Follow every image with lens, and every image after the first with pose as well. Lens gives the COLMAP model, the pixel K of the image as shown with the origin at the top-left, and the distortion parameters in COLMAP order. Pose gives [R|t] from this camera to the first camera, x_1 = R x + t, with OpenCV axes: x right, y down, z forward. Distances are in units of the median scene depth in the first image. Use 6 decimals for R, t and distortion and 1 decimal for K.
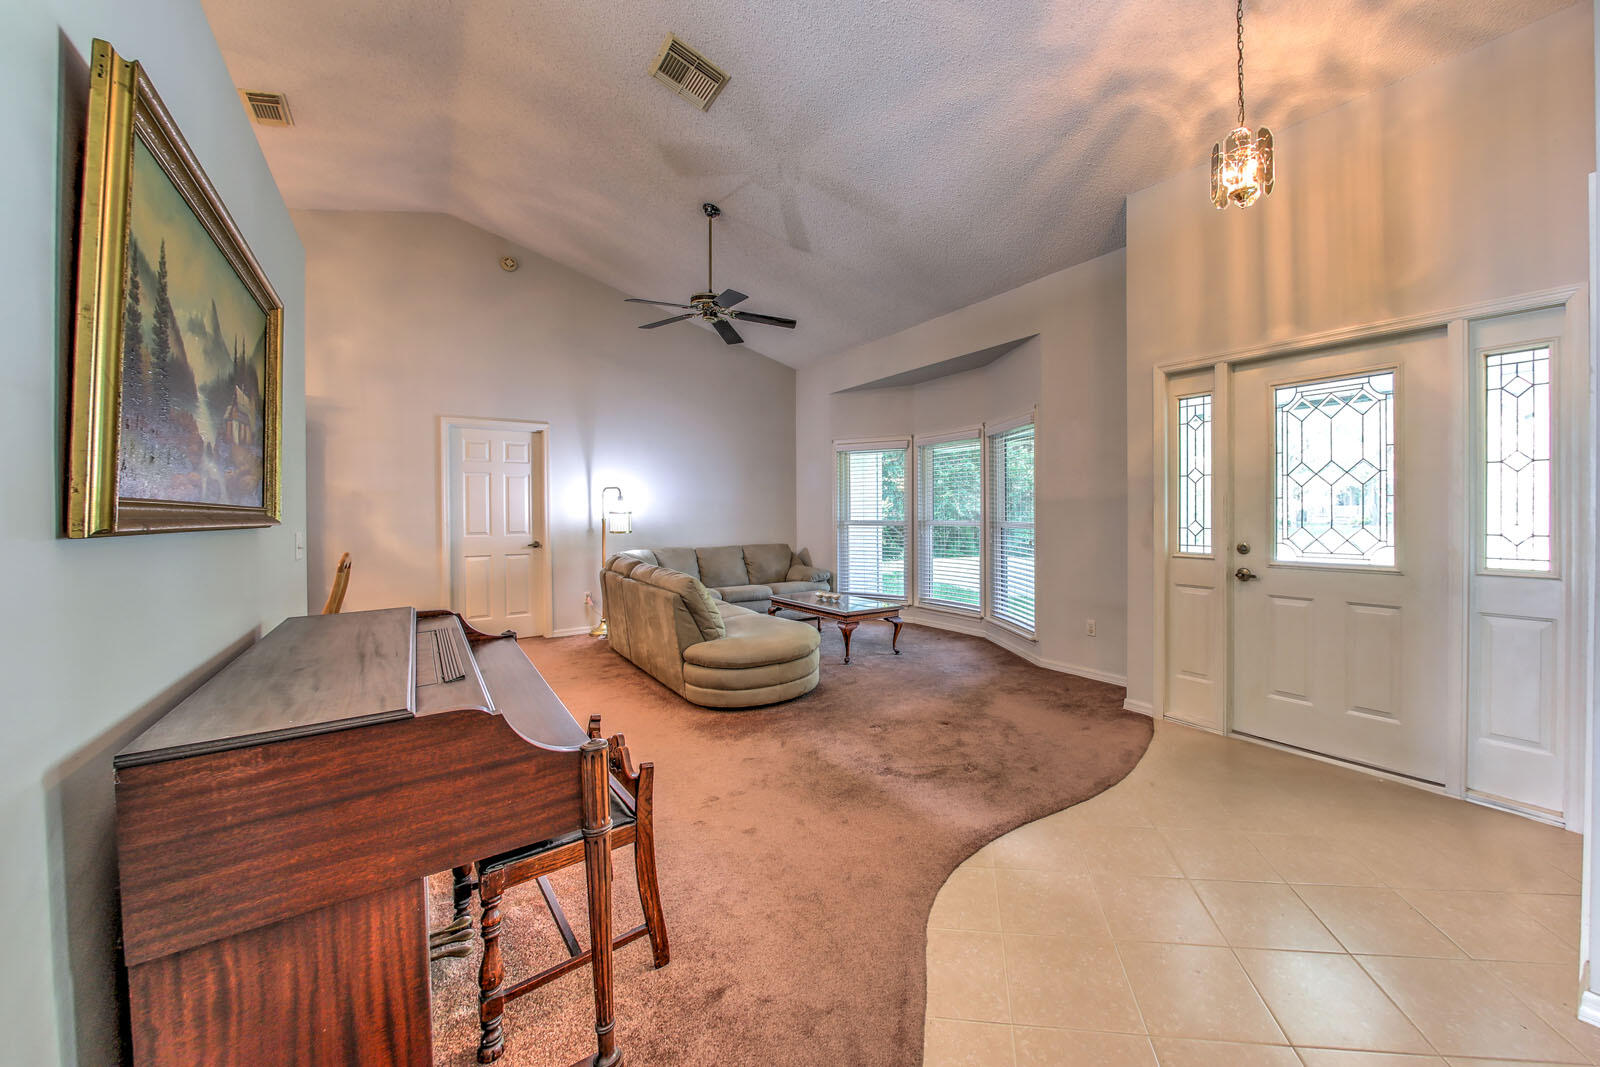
lens RADIAL K [[589.4, 0, 886.6], [0, 589.4, 517.0], [0, 0, 1]] dist [-0.017102, 0.001226]
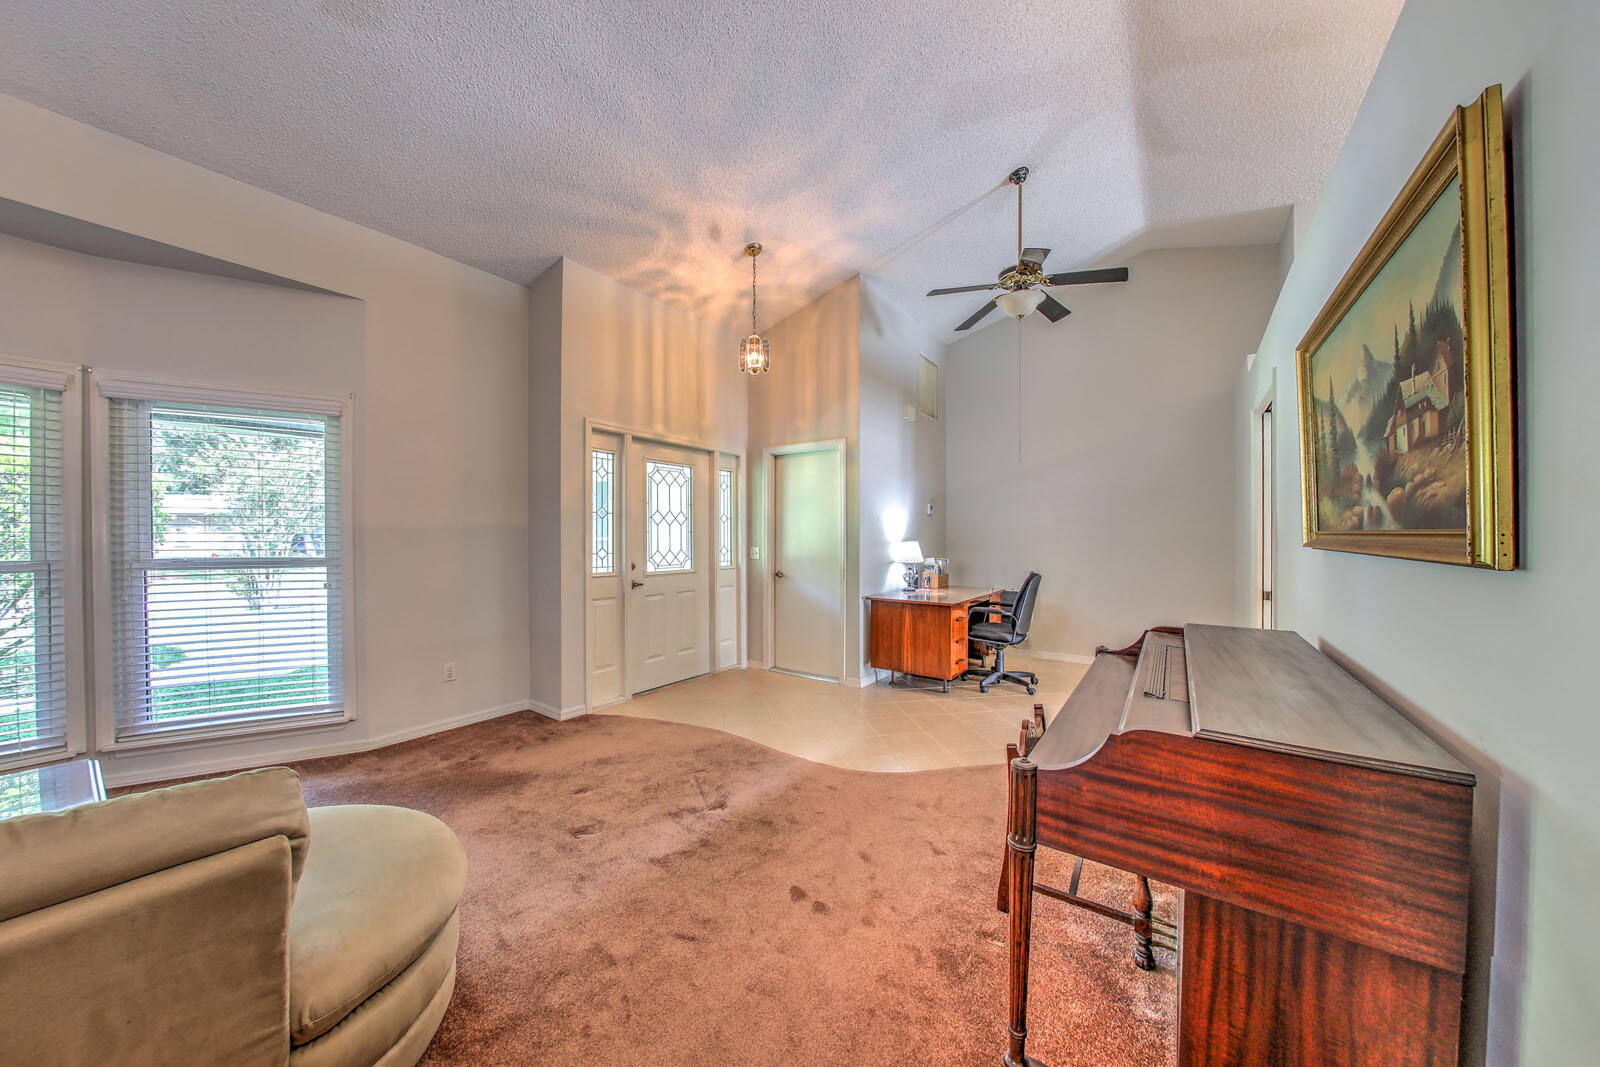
lens RADIAL K [[545.5, 0, 784.1], [0, 545.5, 542.7], [0, 0, 1]] dist [-0.014902, 0.000711]
pose [[-0.261852, -0.002088, 0.965106, -0.667805], [0.011949, 0.999914, 0.005405, -0.006073], [-0.965034, 0.012947, -0.261805, 0.840330]]
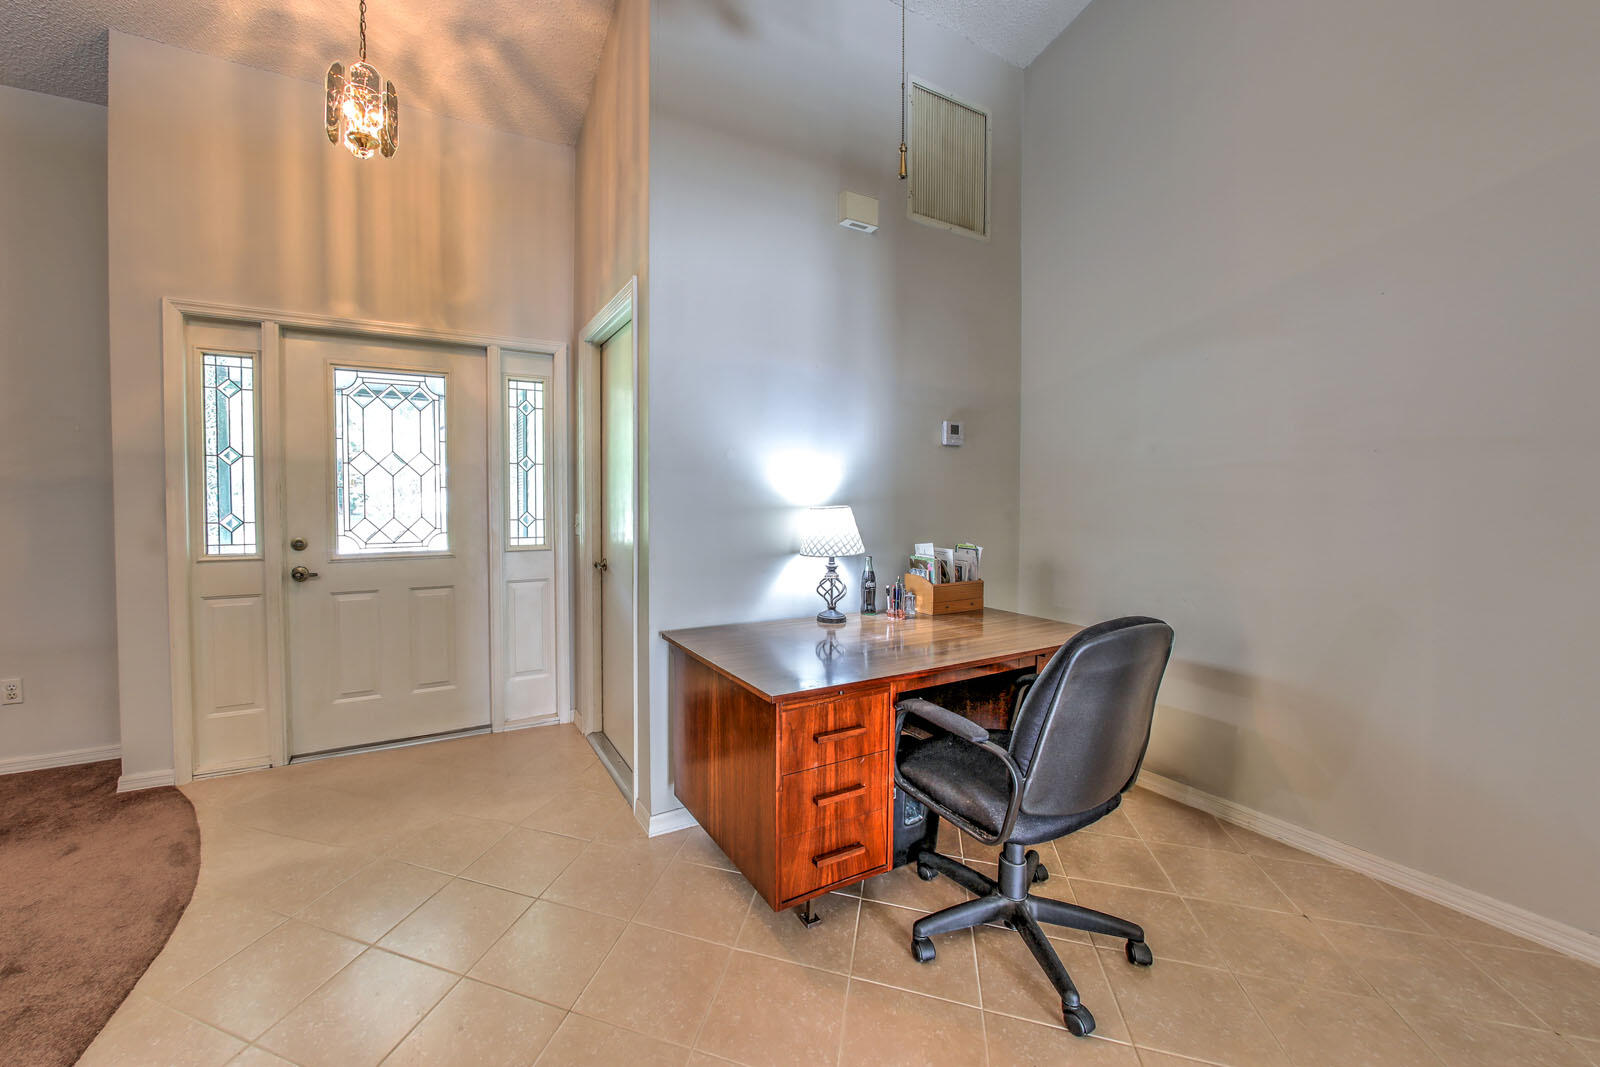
lens RADIAL K [[589.4, 0, 717.8], [0, 589.4, 515.4], [0, 0, 1]] dist [-0.017102, 0.001226]
pose [[0.214402, -0.022957, 0.976476, -0.088479], [0.007780, 0.999732, 0.021796, -0.002673], [-0.976714, 0.002924, 0.214523, 0.175292]]
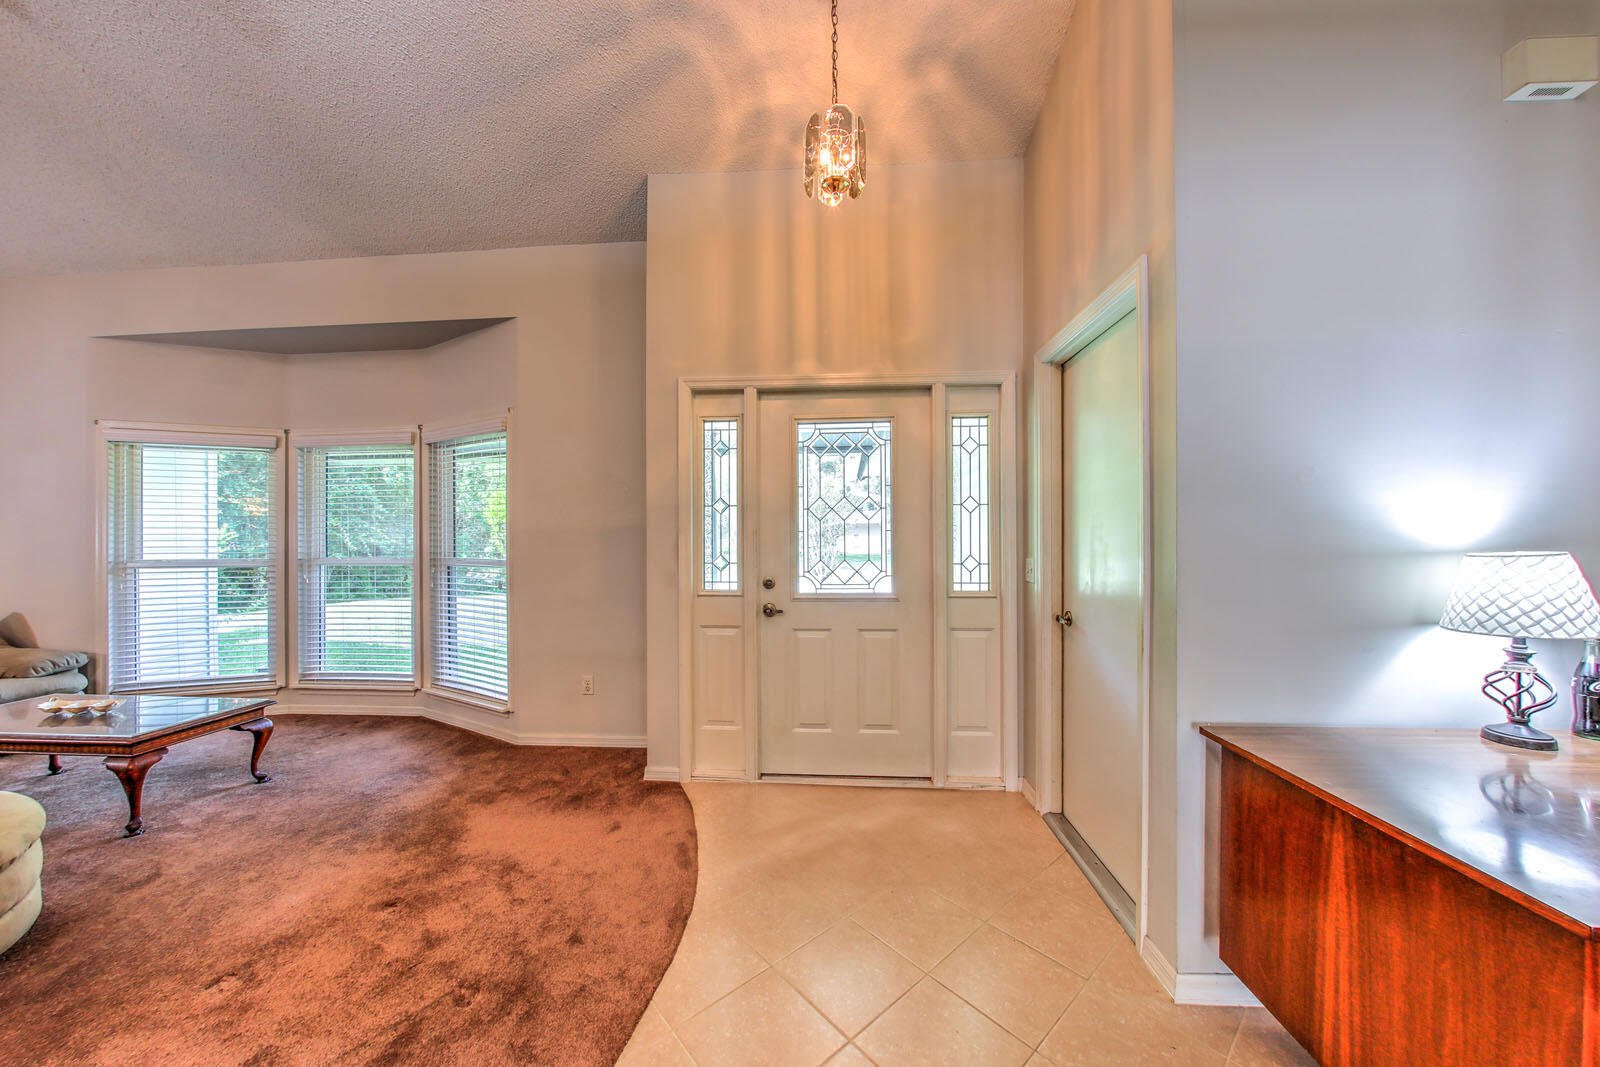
lens RADIAL K [[545.5, 0, 800.7], [0, 545.5, 541.7], [0, 0, 1]] dist [-0.014902, 0.000711]
pose [[0.677196, 0.001947, 0.735800, -0.016908], [0.007855, 0.999920, -0.009876, -0.004556], [-0.735761, 0.012467, 0.677127, 0.296807]]
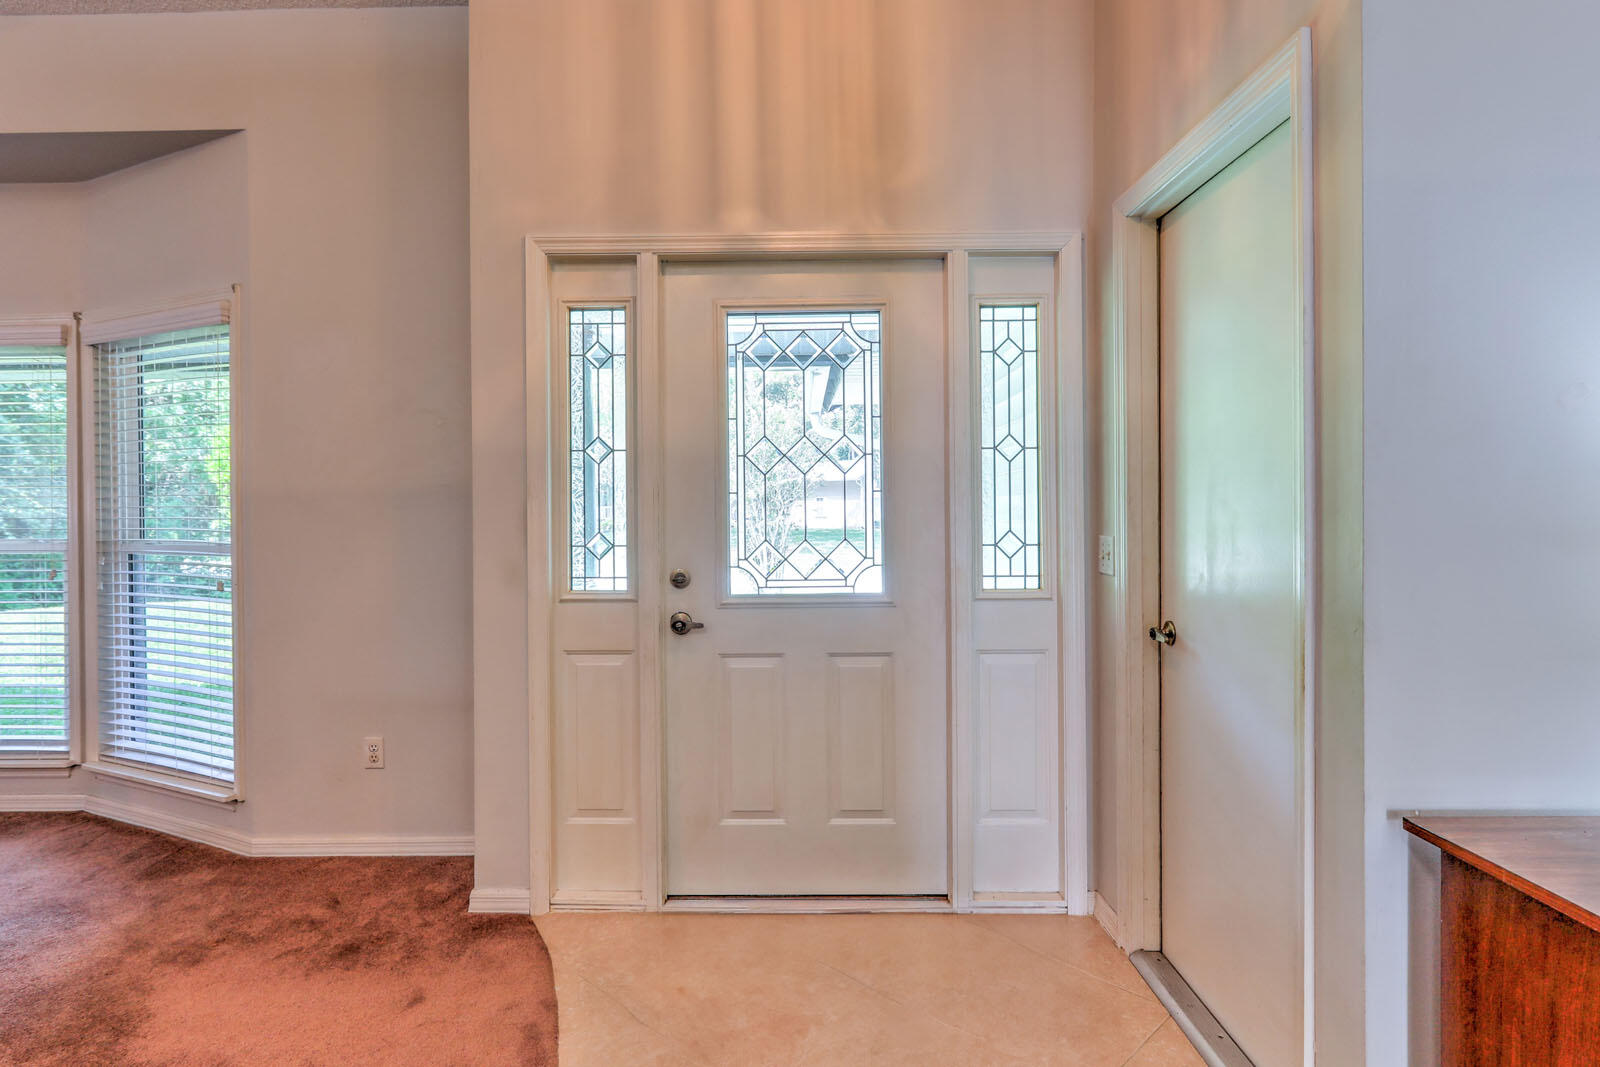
lens RADIAL K [[863.3, 0, 780.6], [0, 863.3, 512.4], [0, 0, 1]] dist [-0.001097, 0.002514]
pose [[0.635898, -0.001962, 0.771771, 0.007062], [0.011732, 0.999906, -0.007125, -0.004307], [-0.771684, 0.013585, 0.635861, 0.317786]]
